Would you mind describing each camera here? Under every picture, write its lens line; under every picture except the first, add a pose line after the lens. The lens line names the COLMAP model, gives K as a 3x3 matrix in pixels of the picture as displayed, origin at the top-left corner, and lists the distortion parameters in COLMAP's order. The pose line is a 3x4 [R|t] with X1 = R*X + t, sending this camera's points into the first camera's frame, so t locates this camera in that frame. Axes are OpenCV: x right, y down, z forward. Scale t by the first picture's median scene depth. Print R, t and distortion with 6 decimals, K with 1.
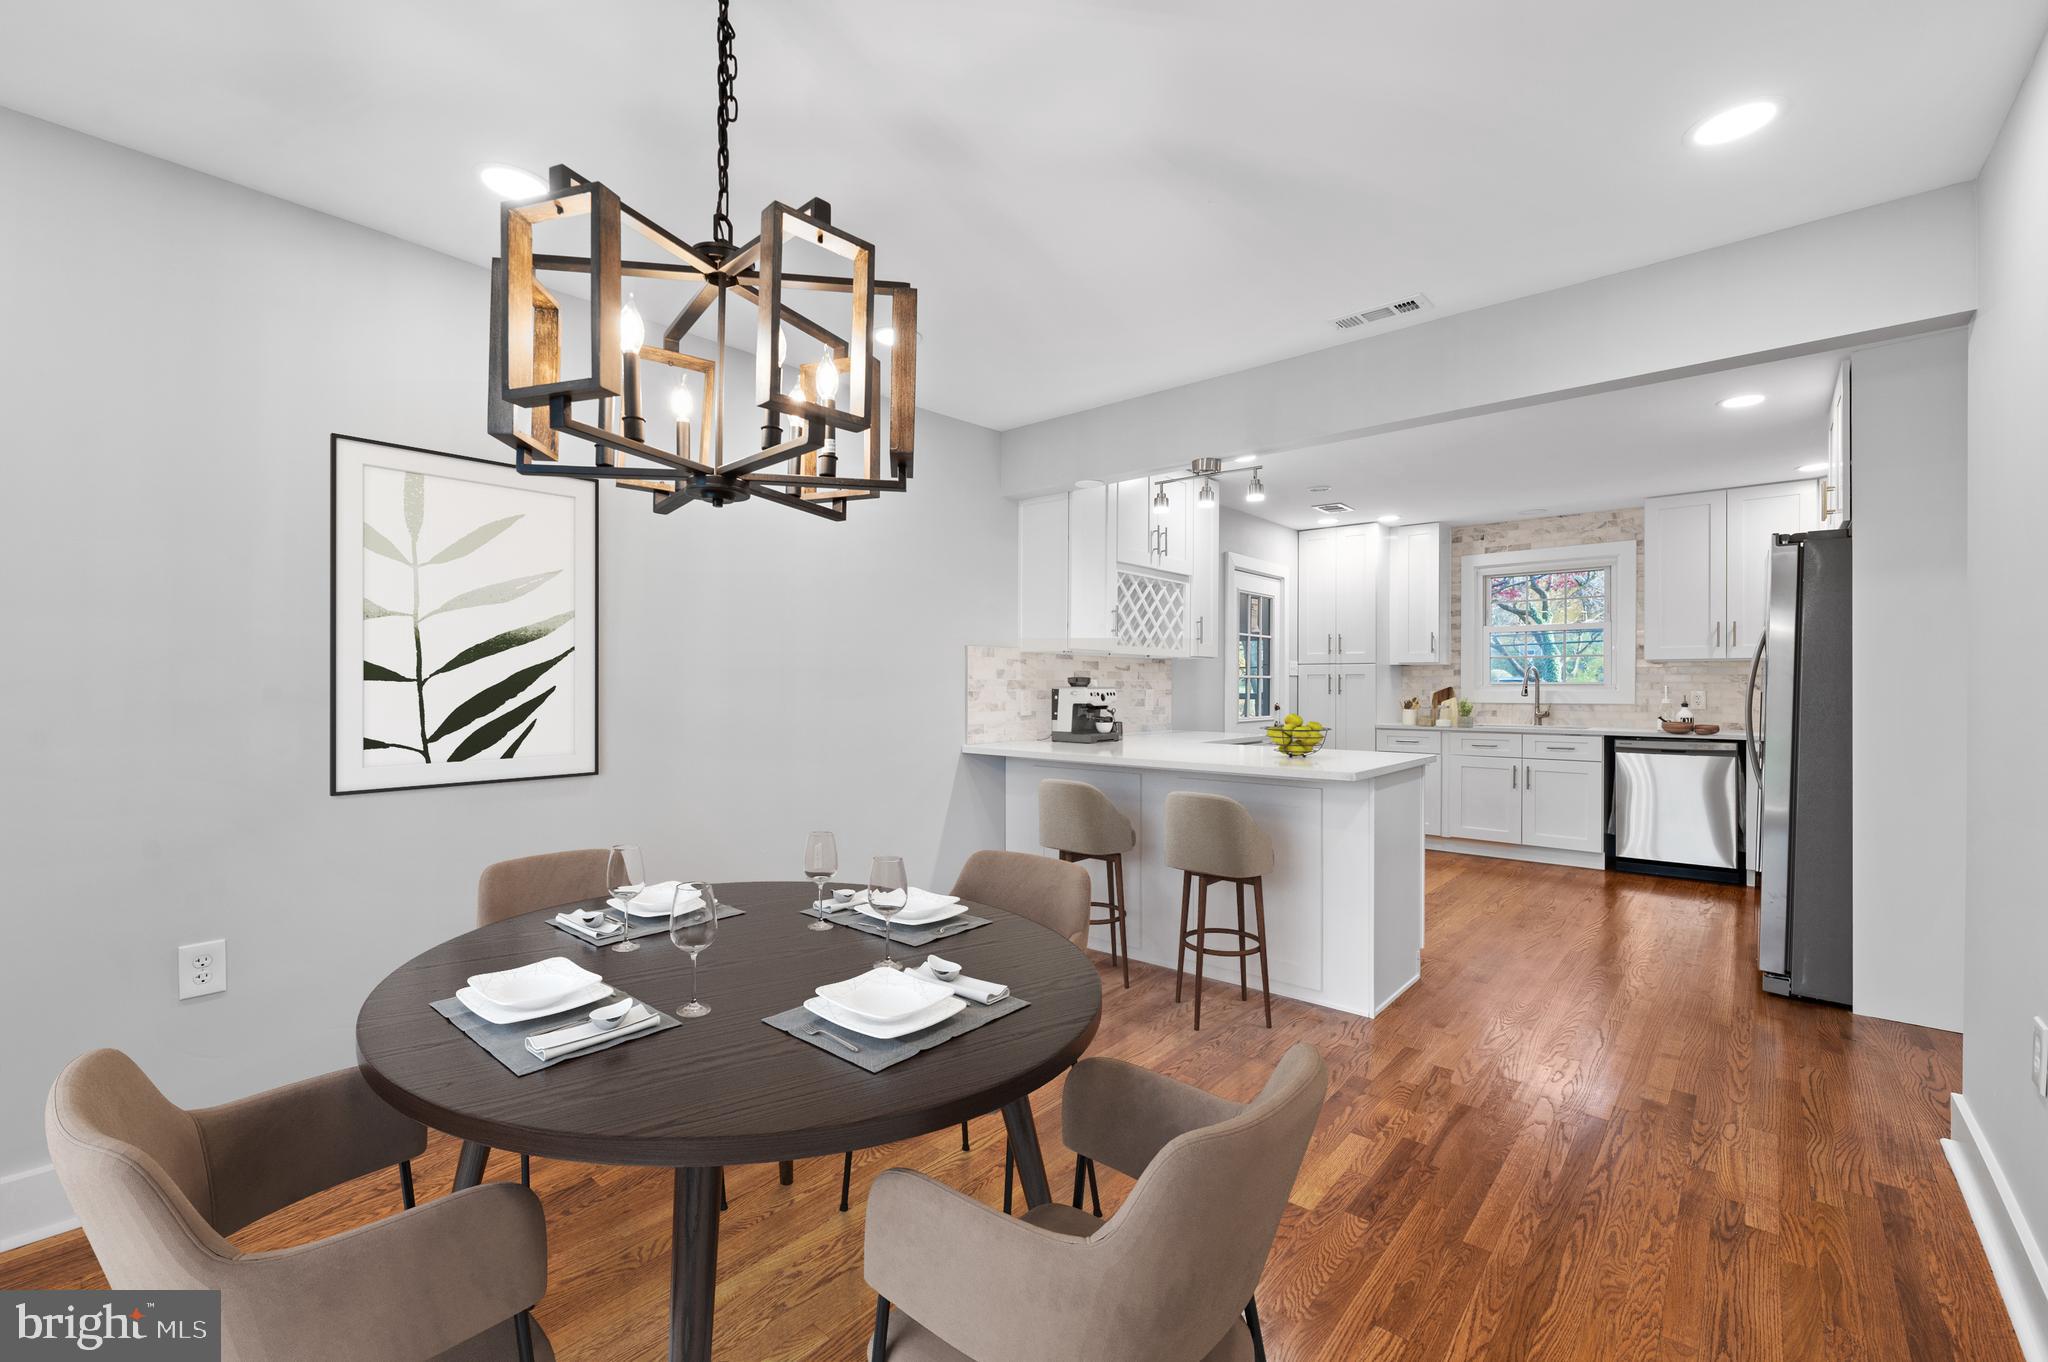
lens RADIAL K [[858.1, 0, 991.1], [0, 858.1, 688.4], [0, 0, 1]] dist [-0.010395, 0.001889]
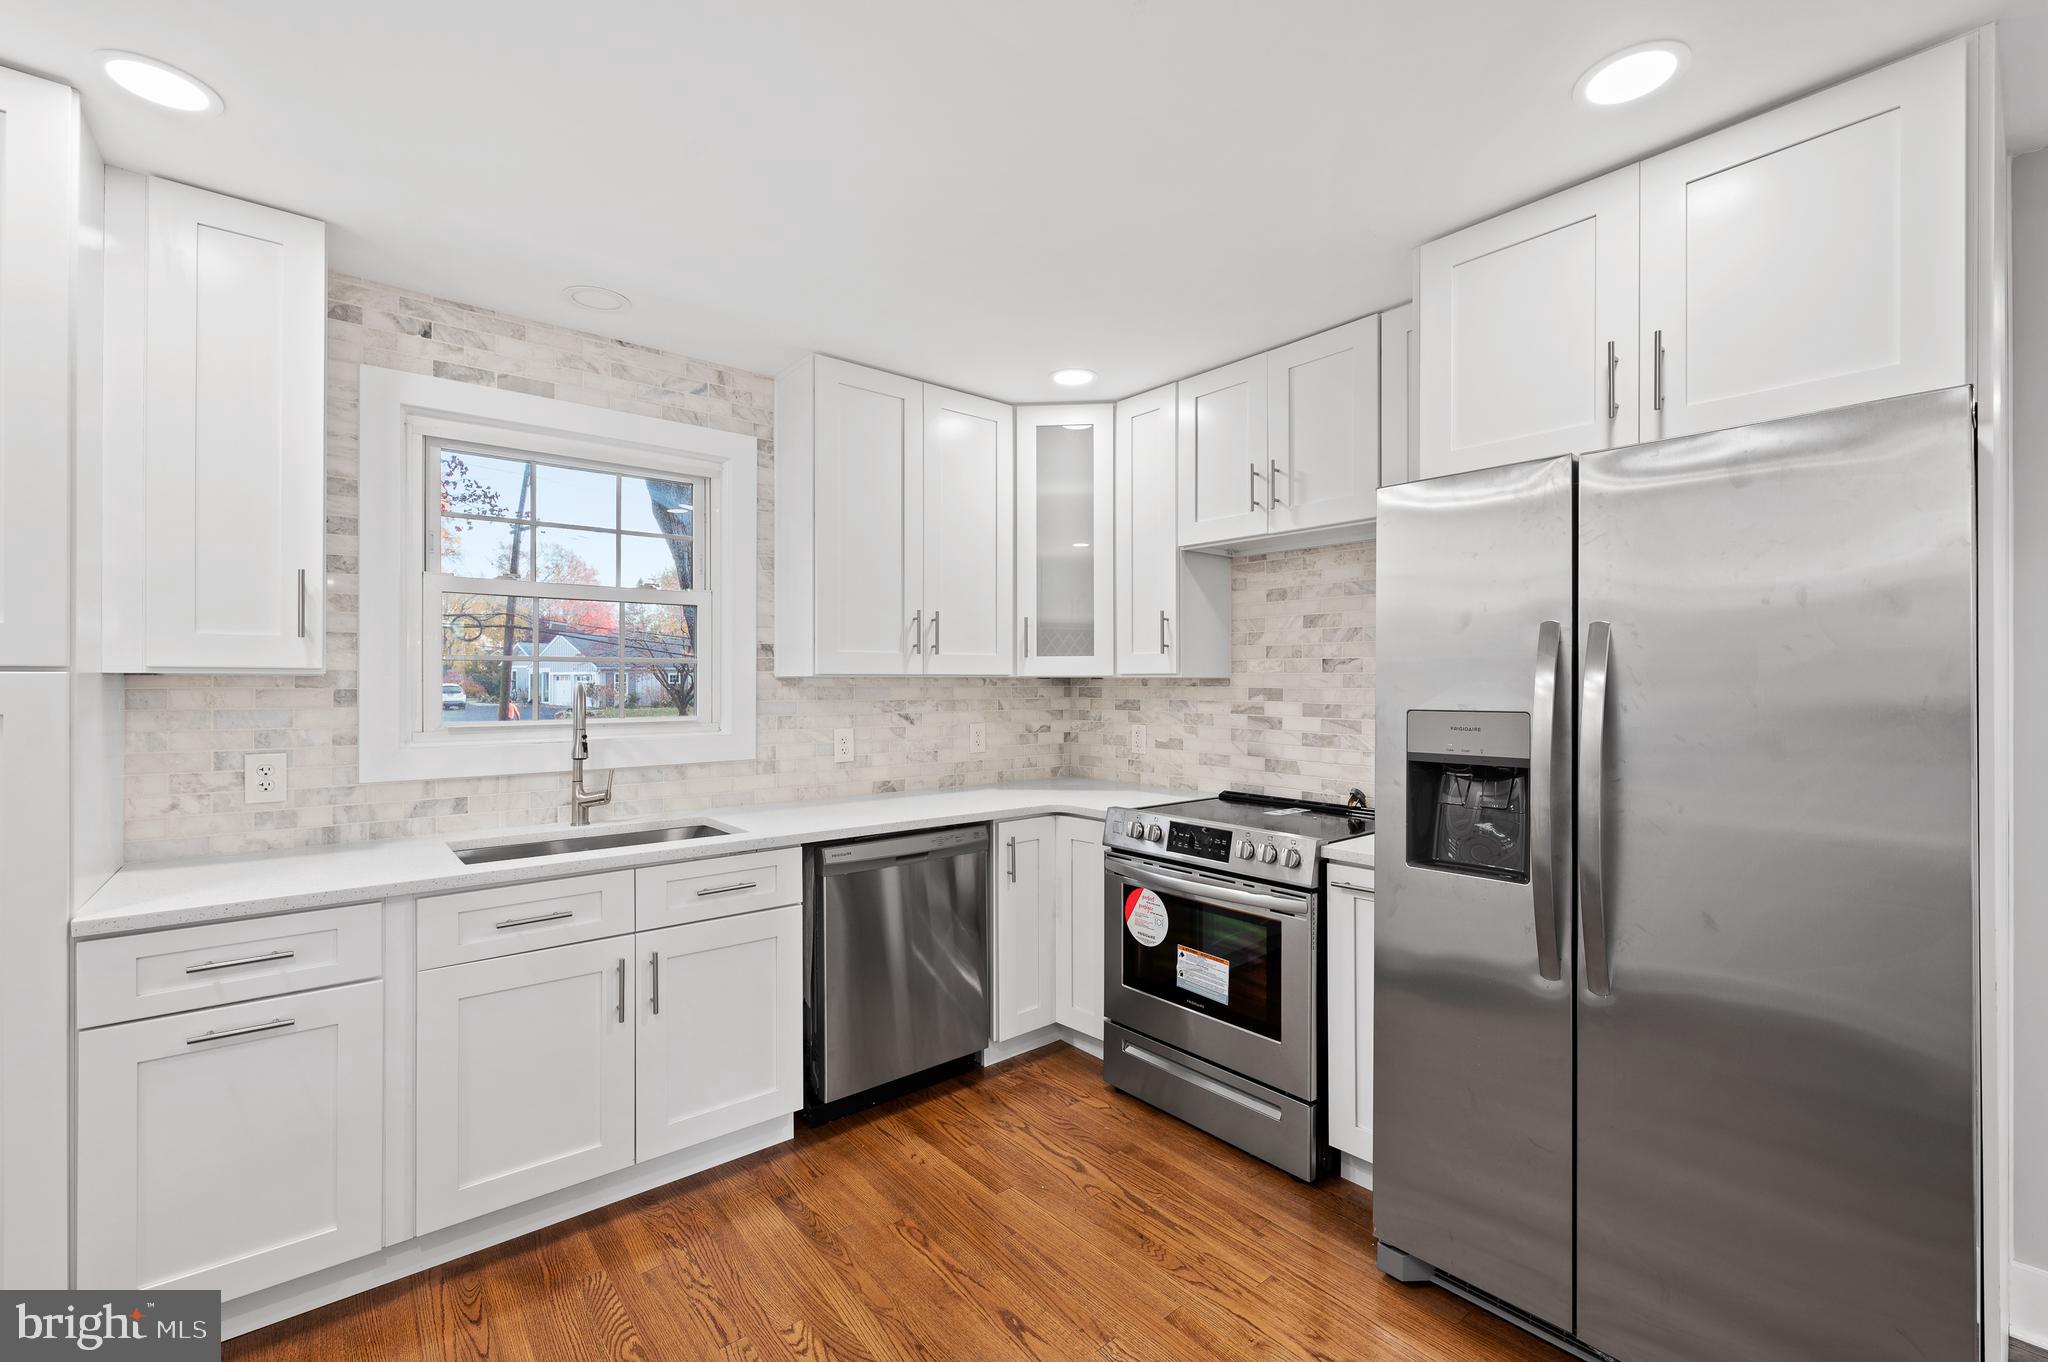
lens RADIAL K [[858.1, 0, 1036.8], [0, 858.1, 684.8], [0, 0, 1]] dist [-0.010395, 0.001889]
pose [[0.134404, -0.003576, 0.990920, 0.297478], [0.004485, 0.999985, 0.003001, -0.029168], [-0.990917, 0.004041, 0.134418, 0.836041]]
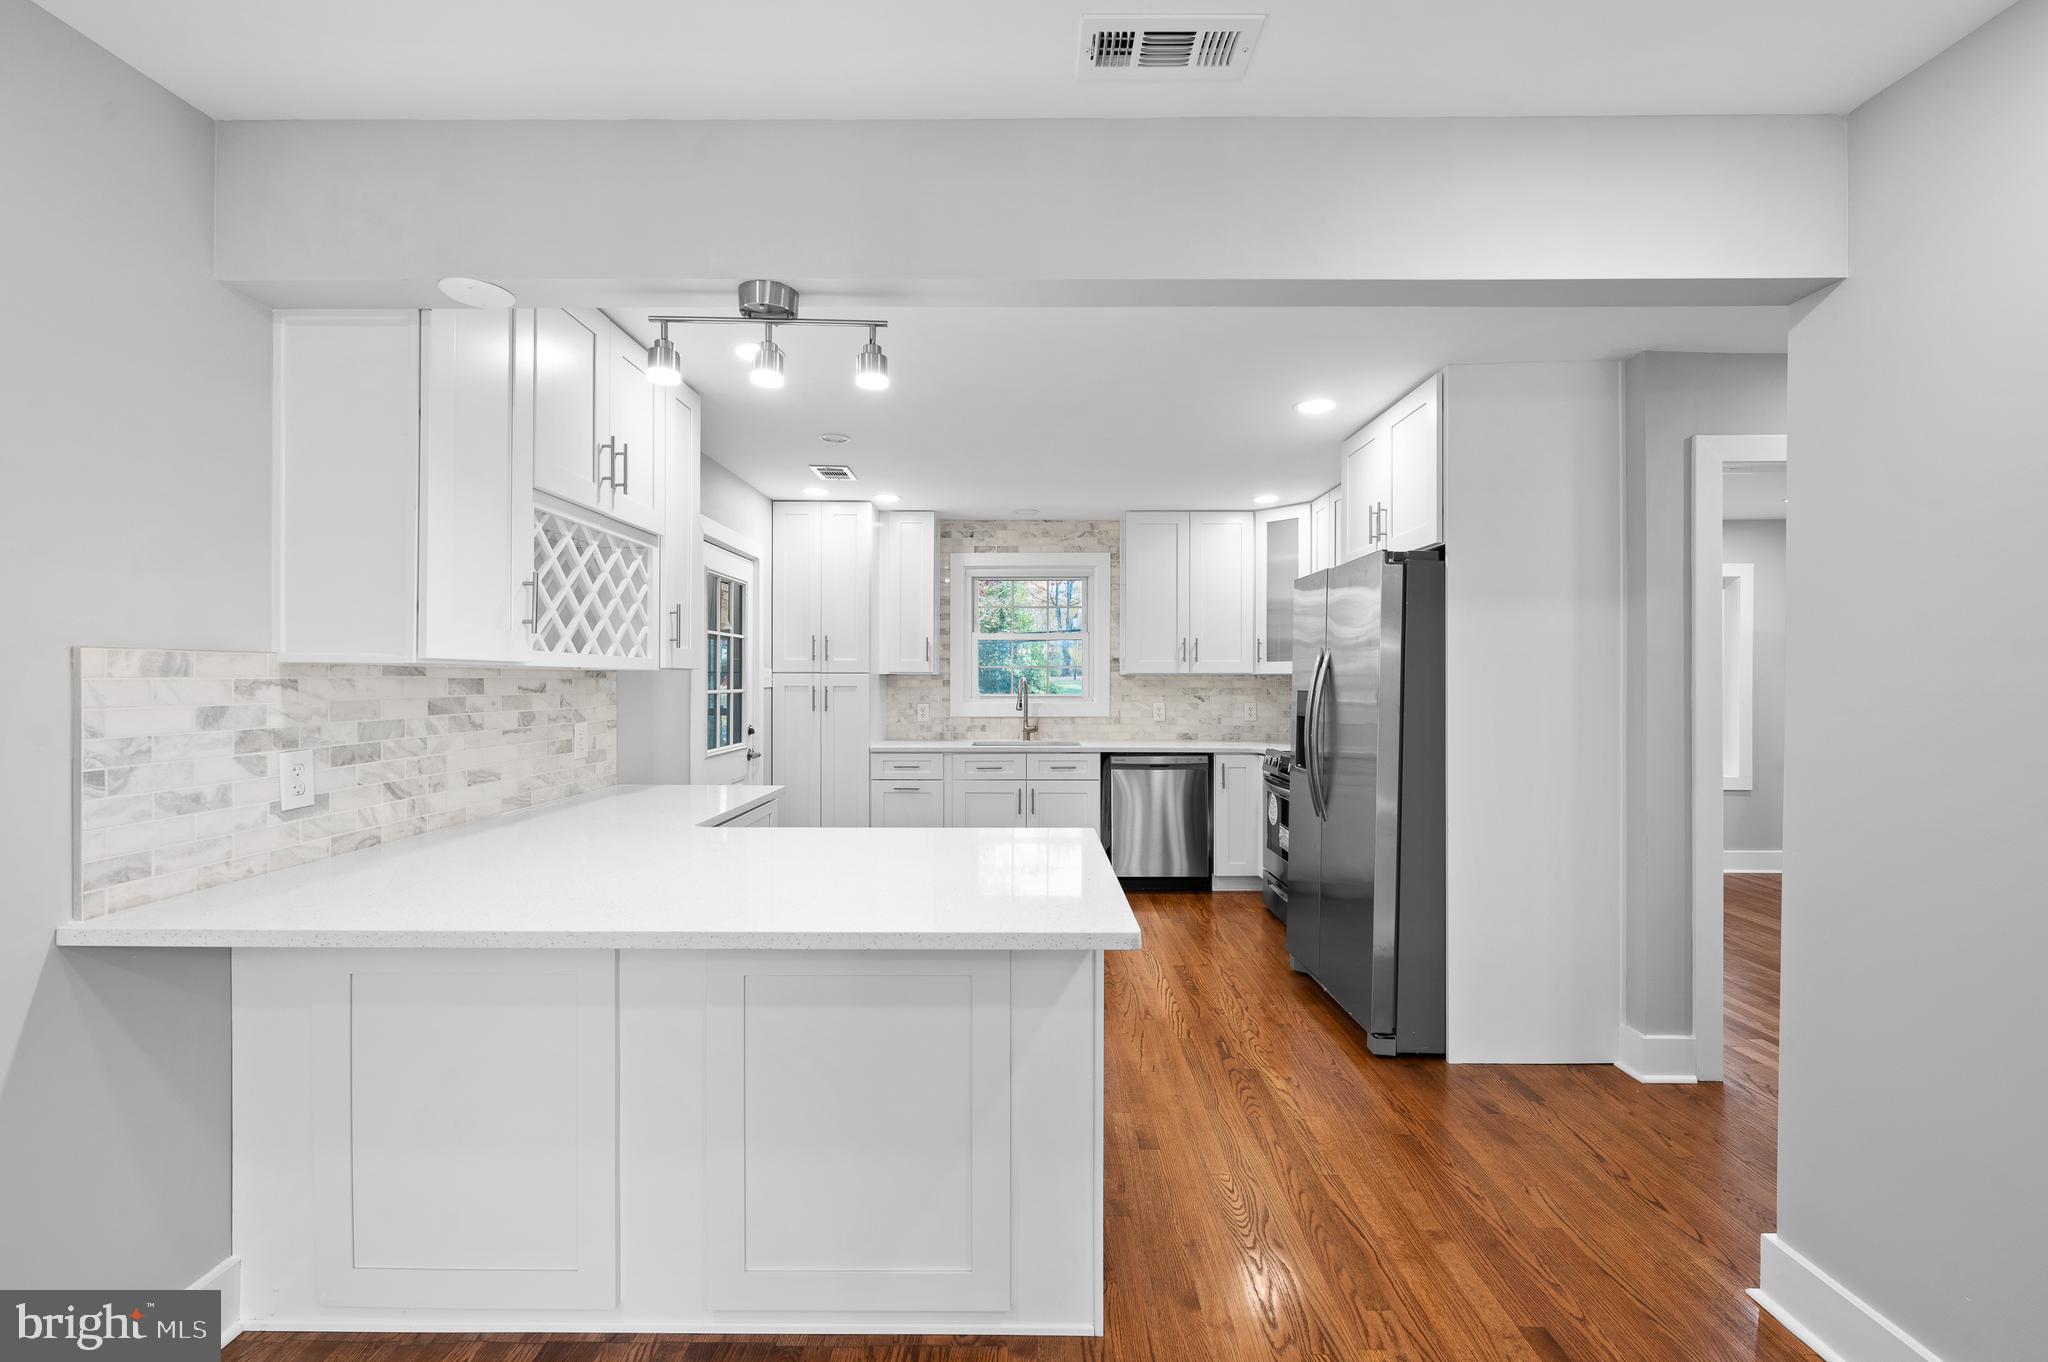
lens RADIAL K [[858.1, 0, 1044.6], [0, 858.1, 676.9], [0, 0, 1]] dist [-0.010395, 0.001889]
pose [[0.736353, 0.000755, 0.676597, 0.021931], [0.003754, 0.999979, -0.005202, -0.025198], [-0.676587, 0.006370, 0.736335, 0.340959]]
